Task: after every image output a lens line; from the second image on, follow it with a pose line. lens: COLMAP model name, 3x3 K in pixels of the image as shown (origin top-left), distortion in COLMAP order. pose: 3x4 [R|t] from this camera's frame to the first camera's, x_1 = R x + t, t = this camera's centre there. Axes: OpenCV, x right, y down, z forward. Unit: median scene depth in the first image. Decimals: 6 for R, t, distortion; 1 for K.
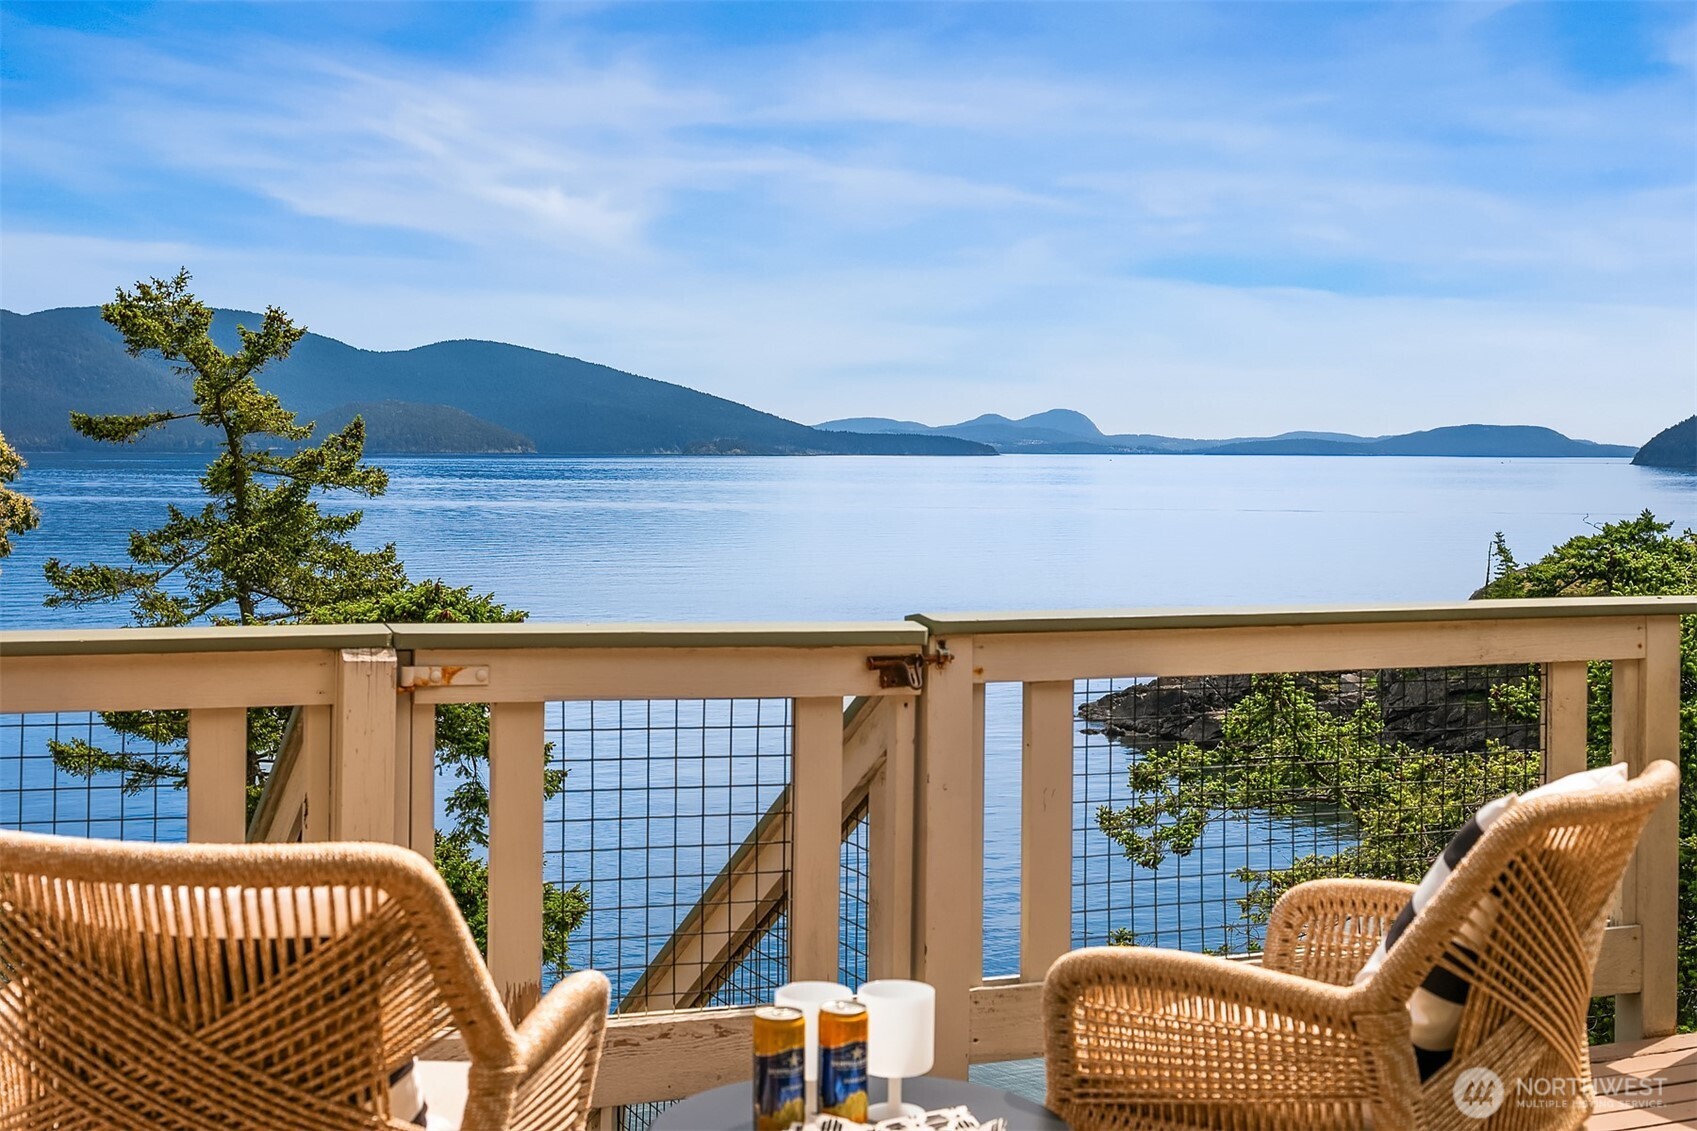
lens RADIAL K [[2436.3, 0, 848.5], [0, 2436.3, 565.5], [0, 0, 1]] dist [0.009237, 0.002700]
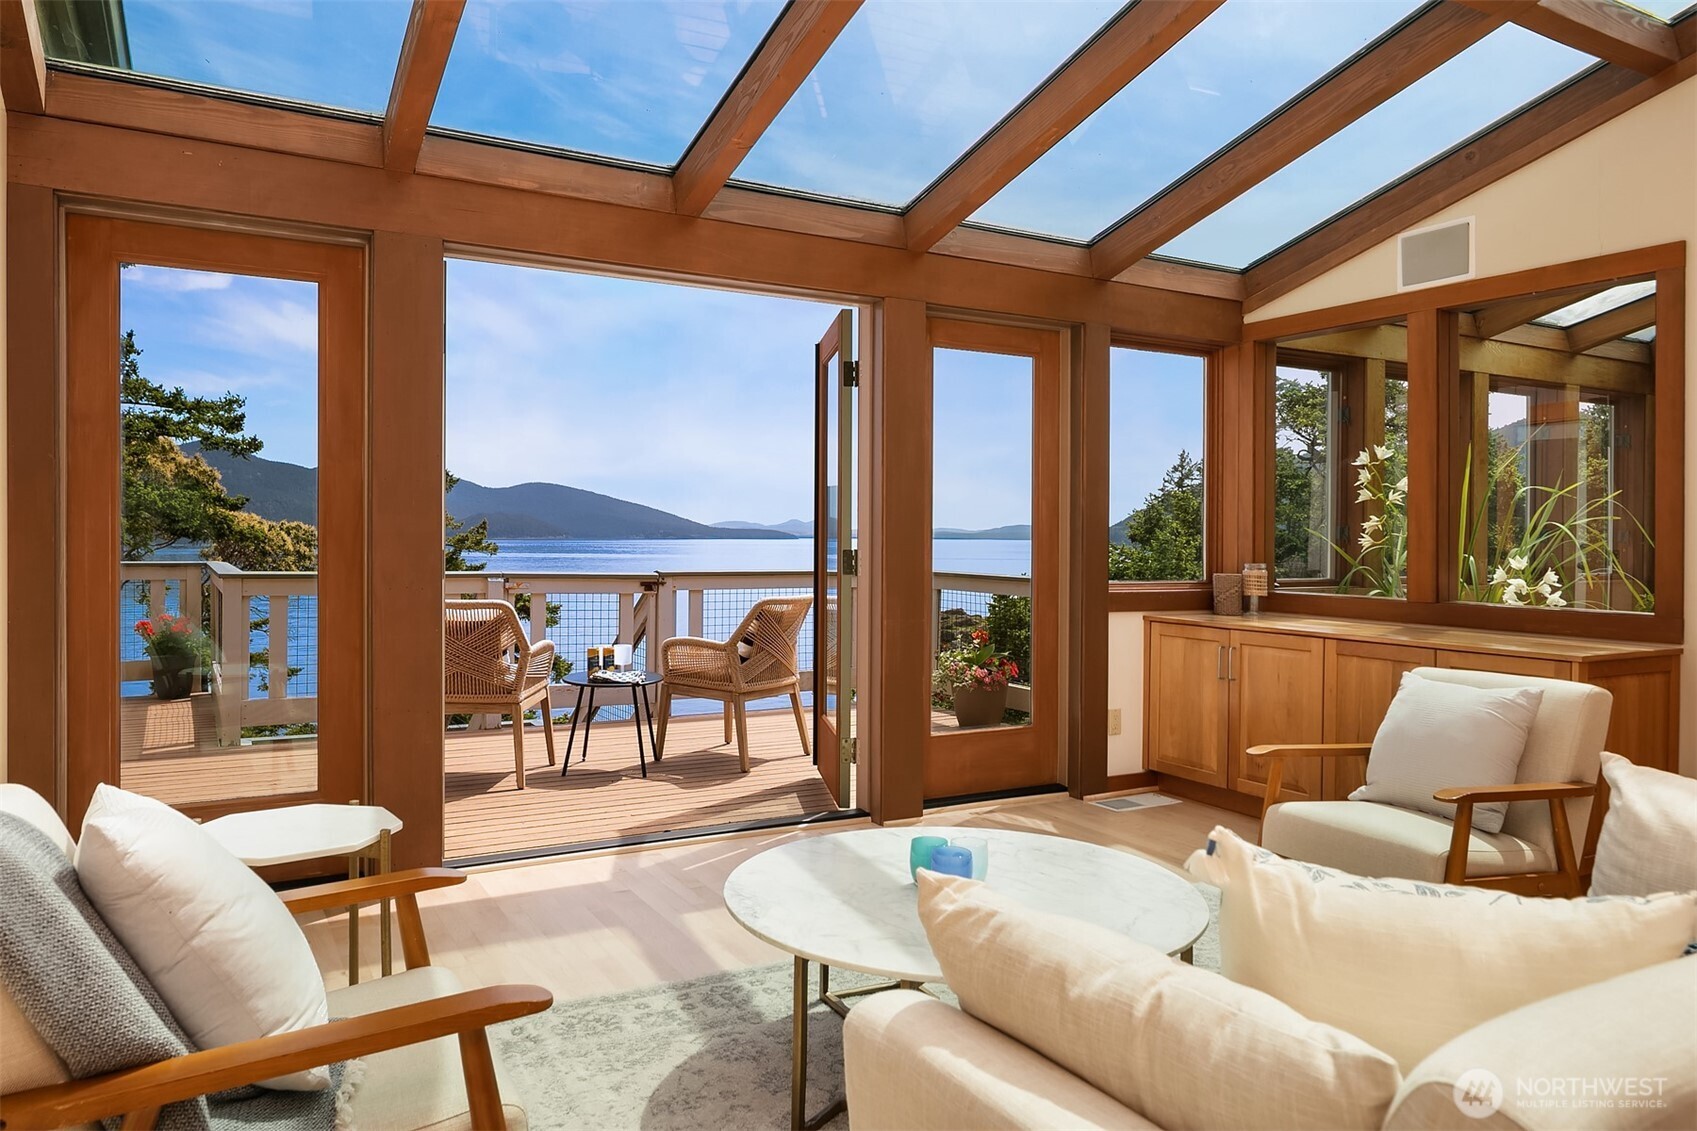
lens RADIAL K [[1158.7, 0, 848.5], [0, 1158.7, 565.5], [0, 0, 1]] dist [-0.000852, -0.000074]
pose [[0.994306, 0.001112, 0.106556, 0.134185], [0.001290, 0.999747, -0.022466, 0.054046], [-0.106554, 0.022476, 0.994053, -0.731233]]
